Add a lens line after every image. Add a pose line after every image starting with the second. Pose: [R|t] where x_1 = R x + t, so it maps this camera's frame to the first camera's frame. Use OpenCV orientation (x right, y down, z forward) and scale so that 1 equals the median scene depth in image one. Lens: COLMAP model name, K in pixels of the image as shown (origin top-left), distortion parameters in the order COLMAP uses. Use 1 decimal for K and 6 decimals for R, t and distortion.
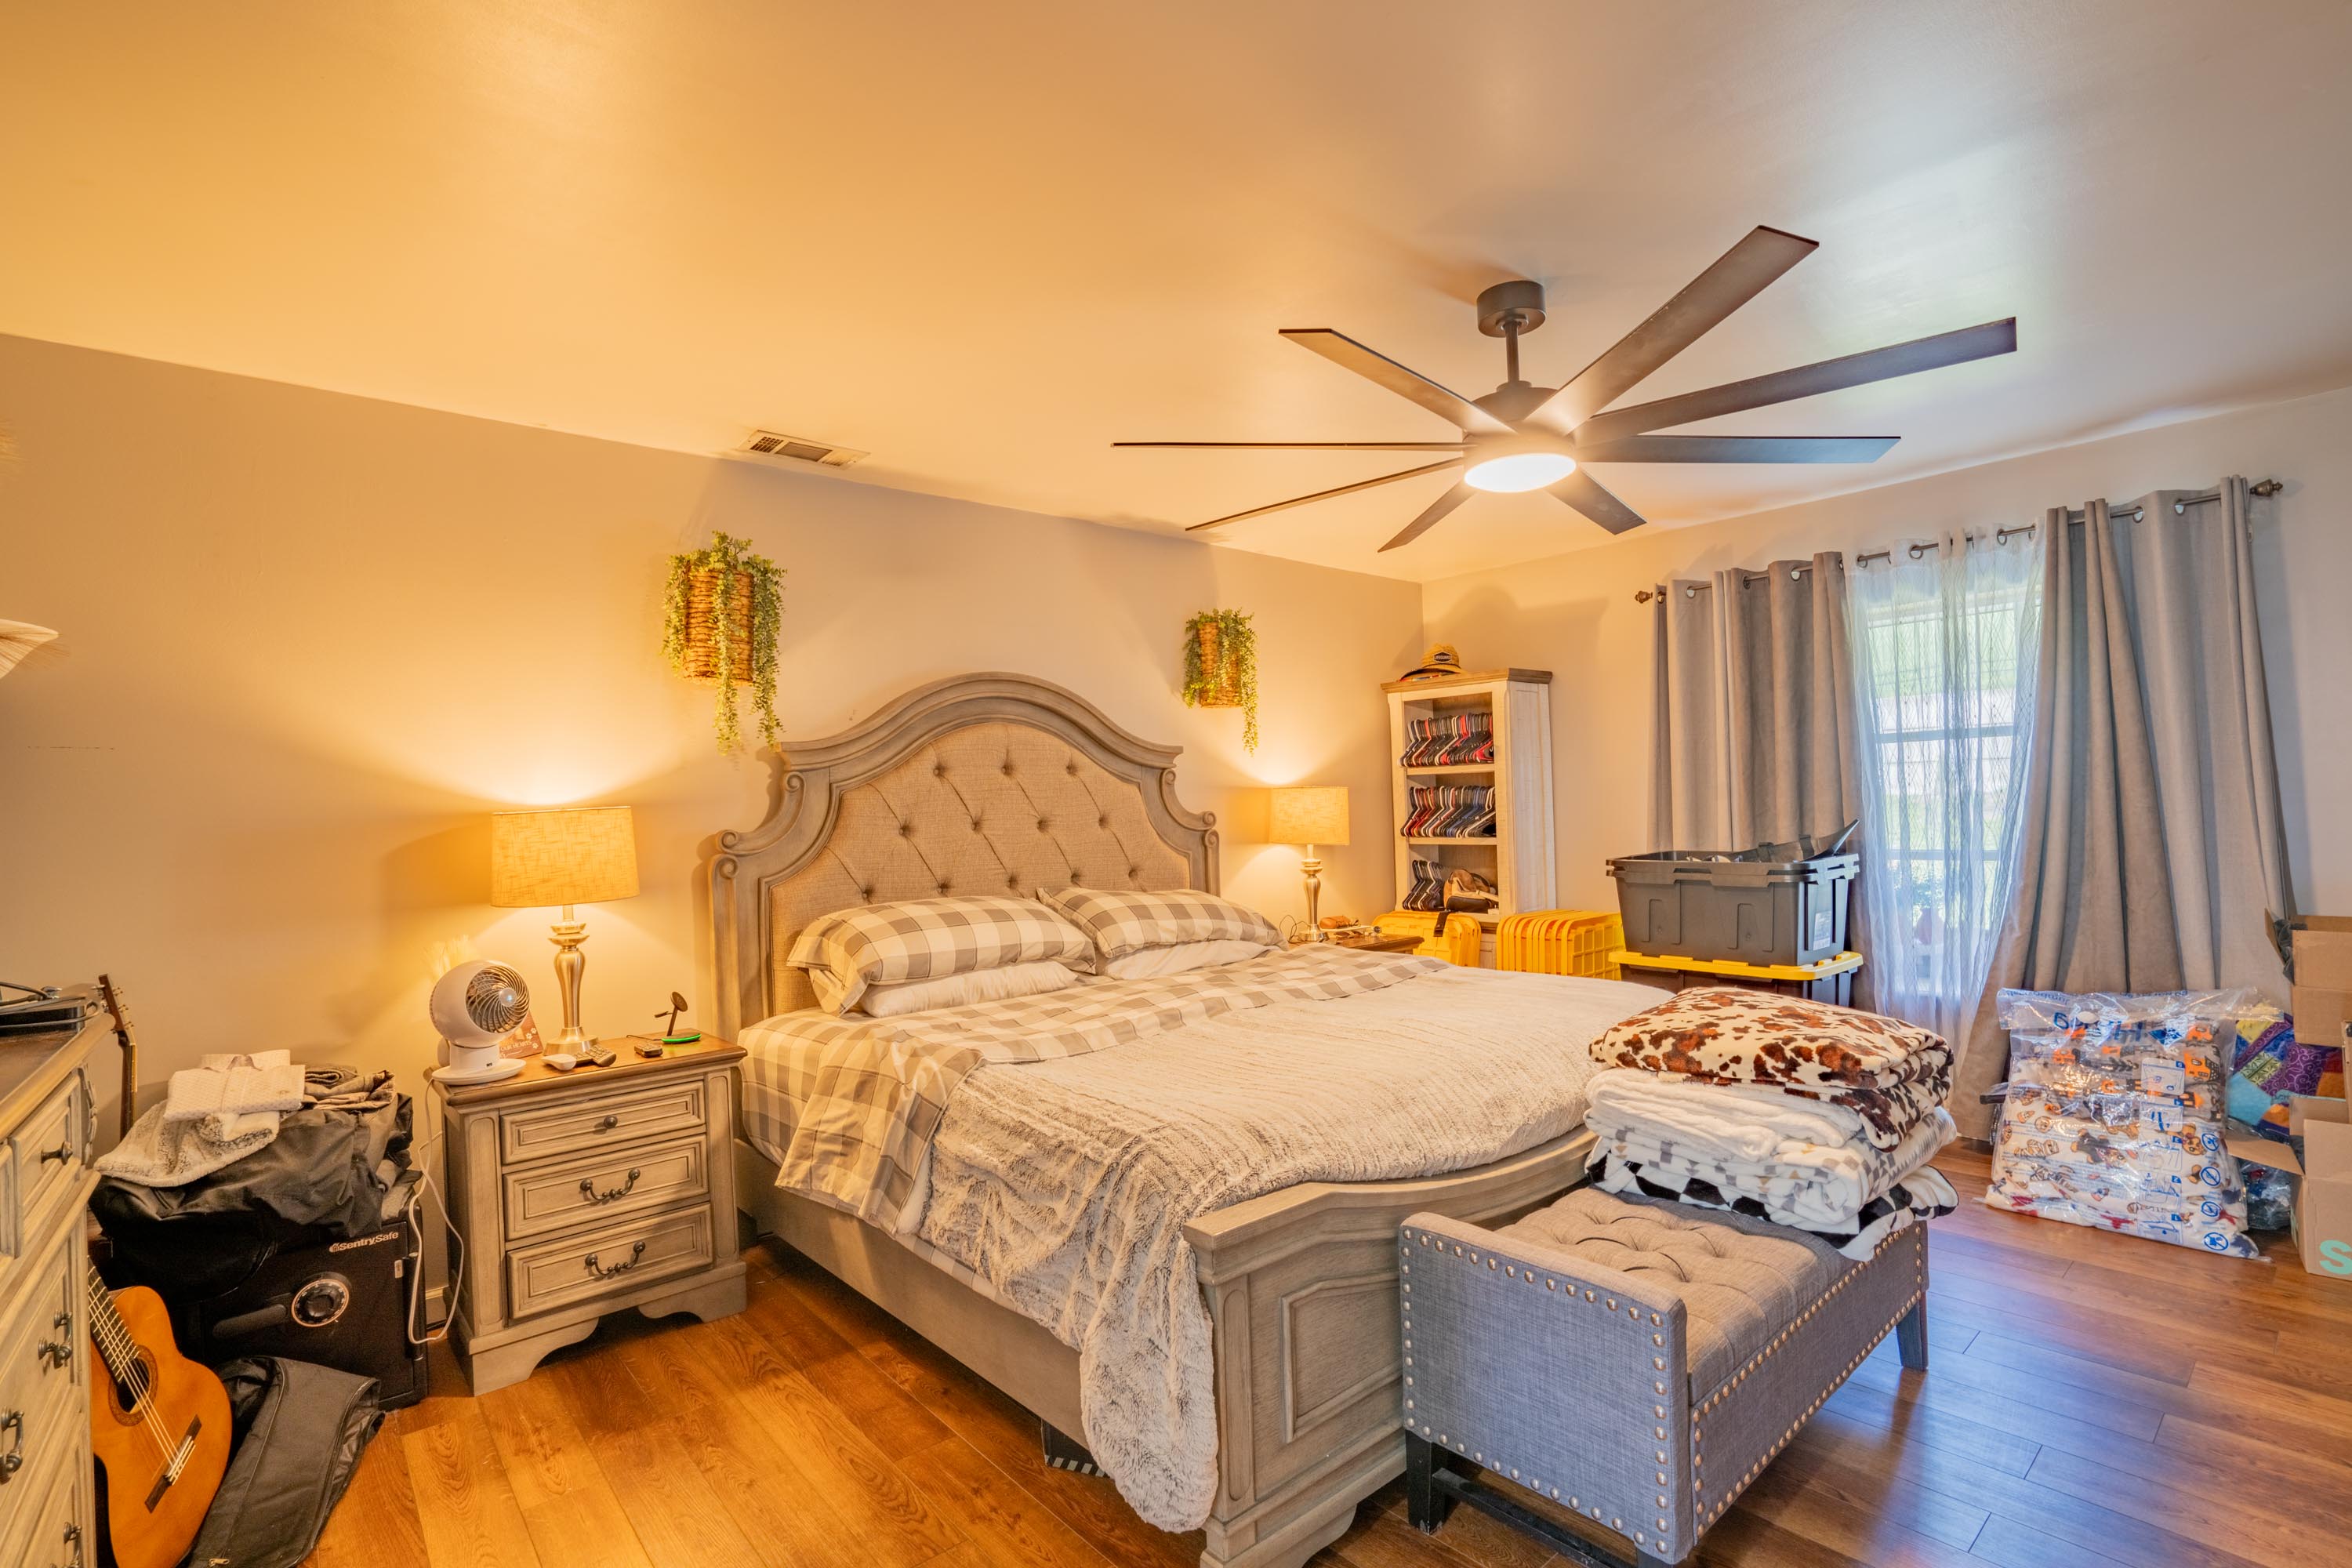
lens RADIAL K [[1094.6, 0, 1182.3], [0, 1094.6, 775.1], [0, 0, 1]] dist [-0.052097, 0.018449]
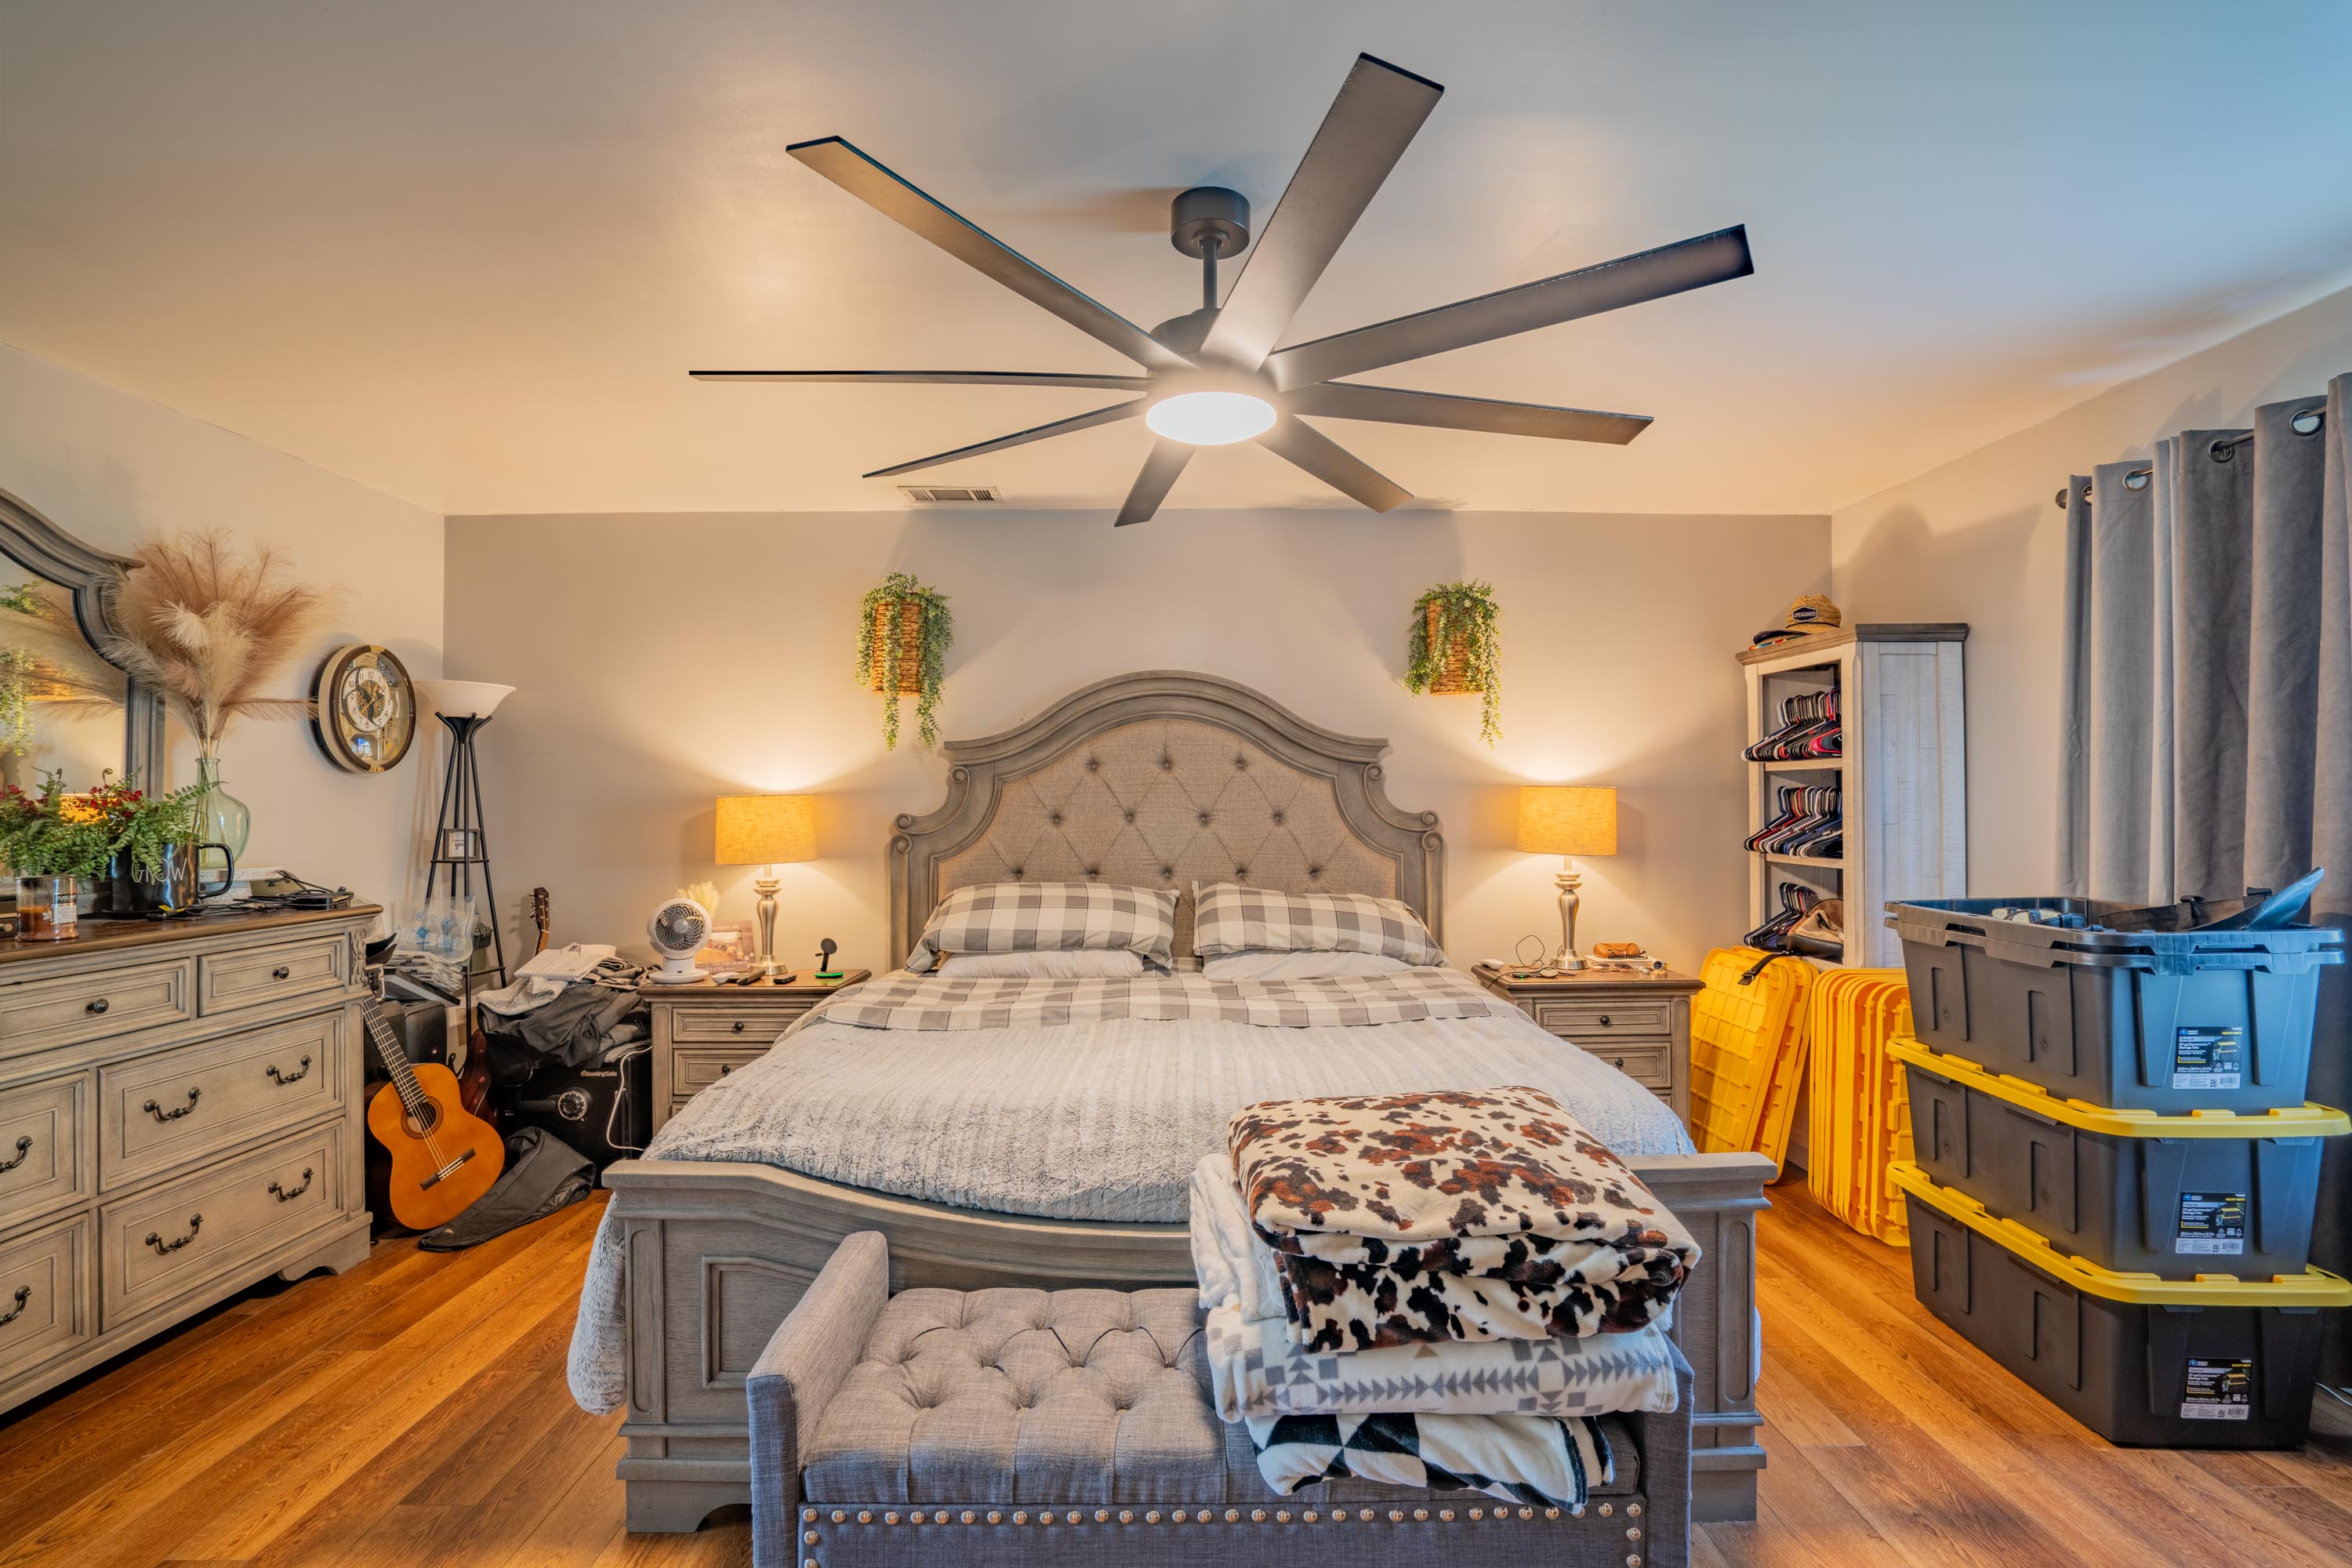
lens RADIAL K [[1094.6, 0, 1188.5], [0, 1094.6, 791.1], [0, 0, 1]] dist [-0.052097, 0.018449]
pose [[0.764498, 0.022035, -0.644250, 0.545297], [-0.002218, 0.999500, 0.031554, -0.013056], [0.644623, -0.022694, 0.764164, 0.228561]]
